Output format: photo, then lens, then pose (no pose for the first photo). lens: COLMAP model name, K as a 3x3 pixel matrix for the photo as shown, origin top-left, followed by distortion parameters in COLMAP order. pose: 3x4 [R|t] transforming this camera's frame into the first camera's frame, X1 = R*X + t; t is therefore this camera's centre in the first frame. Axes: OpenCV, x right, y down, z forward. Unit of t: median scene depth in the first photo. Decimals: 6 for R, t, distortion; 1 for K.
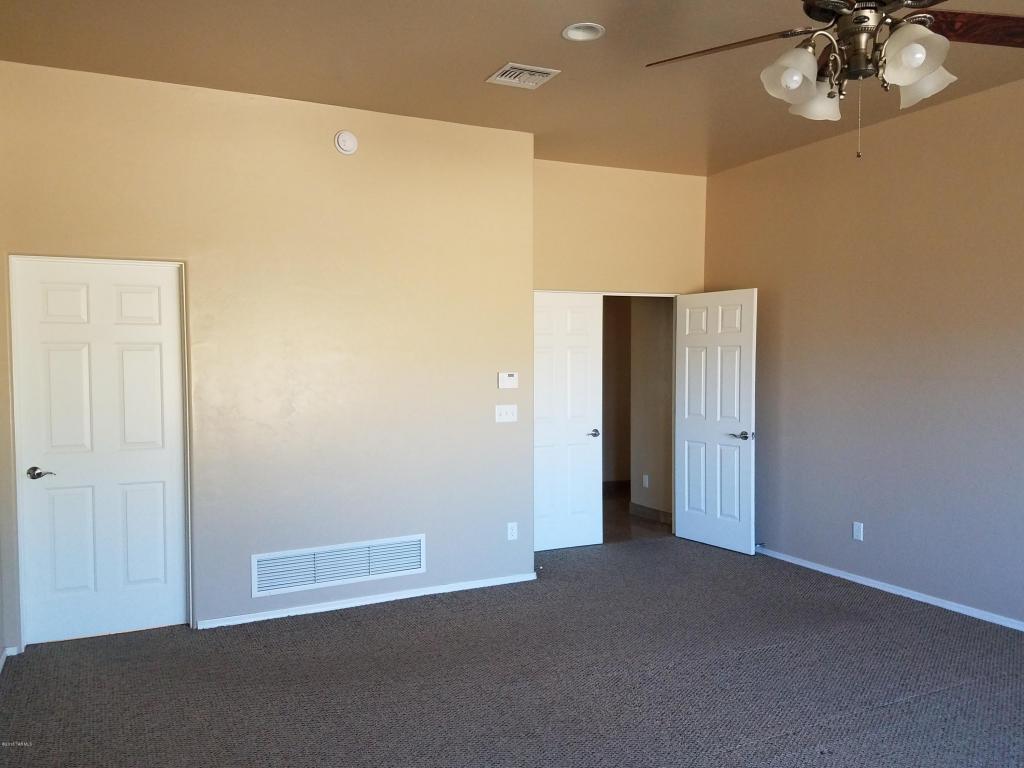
lens RADIAL K [[790.8, 0, 506.7], [0, 790.8, 381.1], [0, 0, 1]] dist [0.013030, -0.034656]
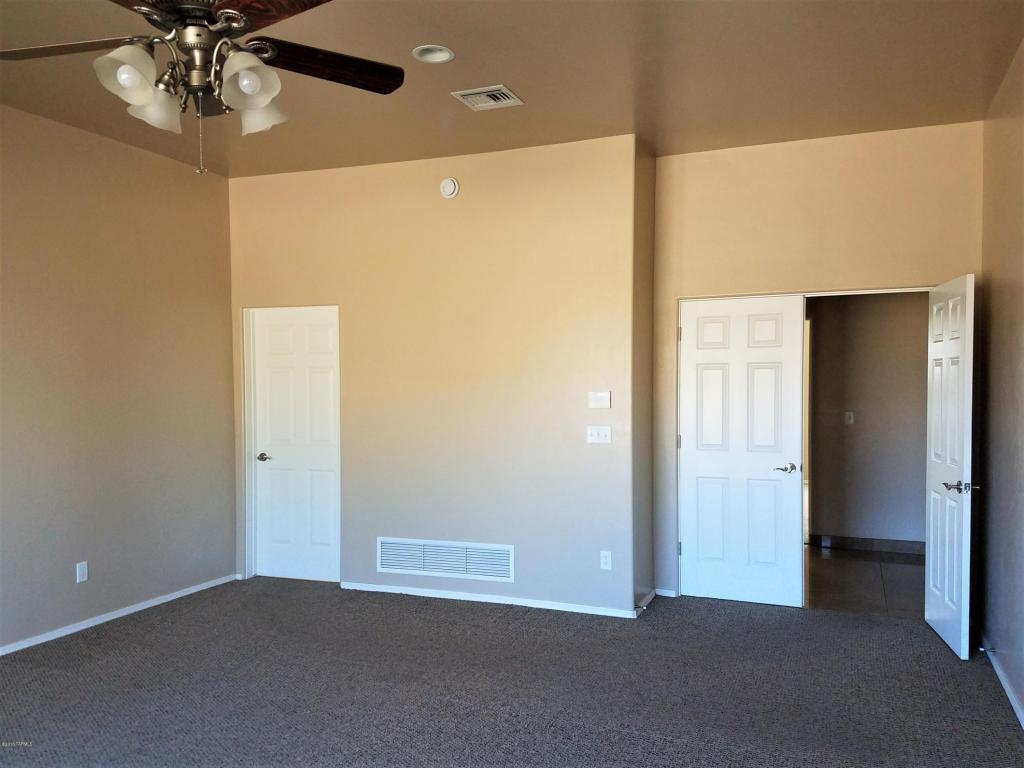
lens RADIAL K [[790.8, 0, 507.0], [0, 790.8, 387.2], [0, 0, 1]] dist [0.013030, -0.034656]
pose [[0.652505, 0.004326, -0.757772, 0.680106], [-0.012723, 0.999905, -0.005248, -0.010242], [0.757678, 0.013065, 0.652498, 0.310108]]
